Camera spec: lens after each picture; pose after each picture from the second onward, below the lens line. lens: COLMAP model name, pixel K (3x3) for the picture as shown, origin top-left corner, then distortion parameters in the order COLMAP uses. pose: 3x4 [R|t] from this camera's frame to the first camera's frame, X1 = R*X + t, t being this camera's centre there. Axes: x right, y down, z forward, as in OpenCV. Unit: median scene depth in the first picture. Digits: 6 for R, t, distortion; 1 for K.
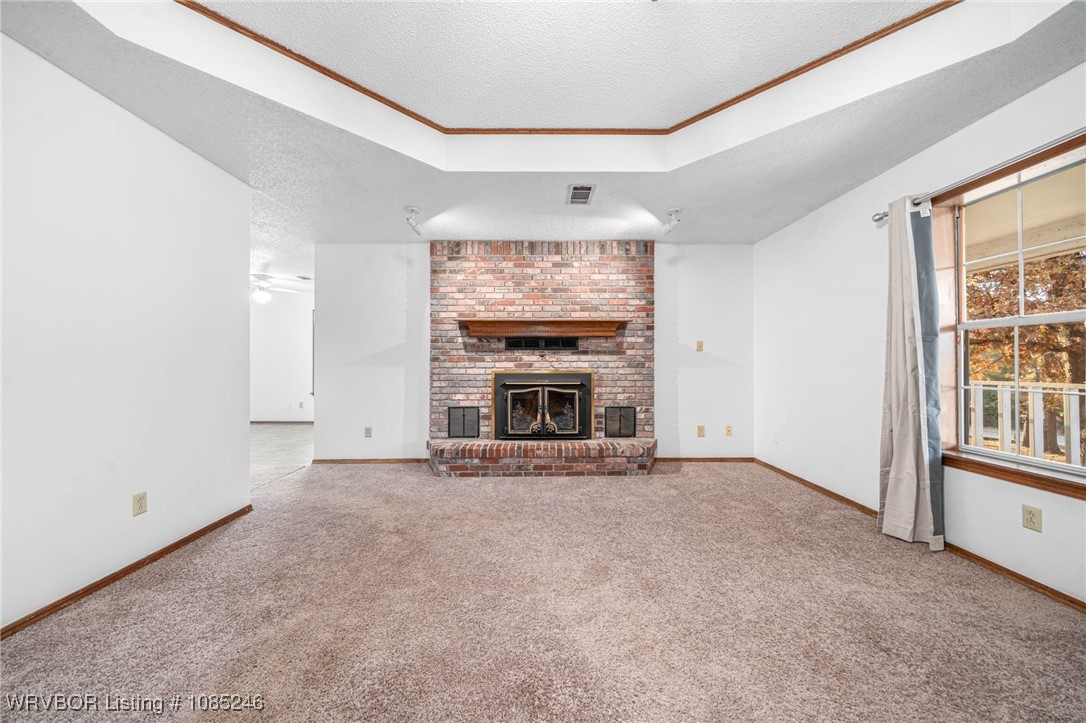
lens RADIAL K [[371.0, 0, 540.4], [0, 371.0, 362.3], [0, 0, 1]] dist [-0.007515, 0.000028]
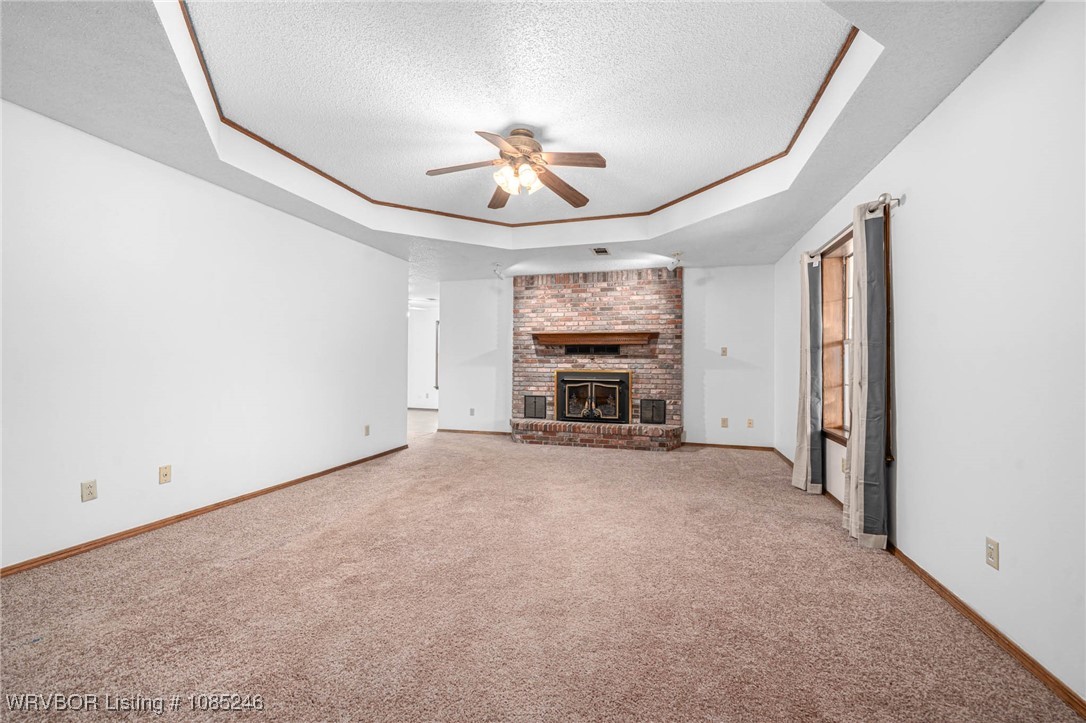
lens RADIAL K [[425.6, 0, 543.0], [0, 425.6, 361.5], [0, 0, 1]] dist [0.000417, 0.000036]
pose [[0.957360, 0.006817, -0.288818, 0.275507], [-0.007576, 0.999970, -0.001511, -0.005208], [0.288800, 0.003634, 0.957383, -0.503526]]
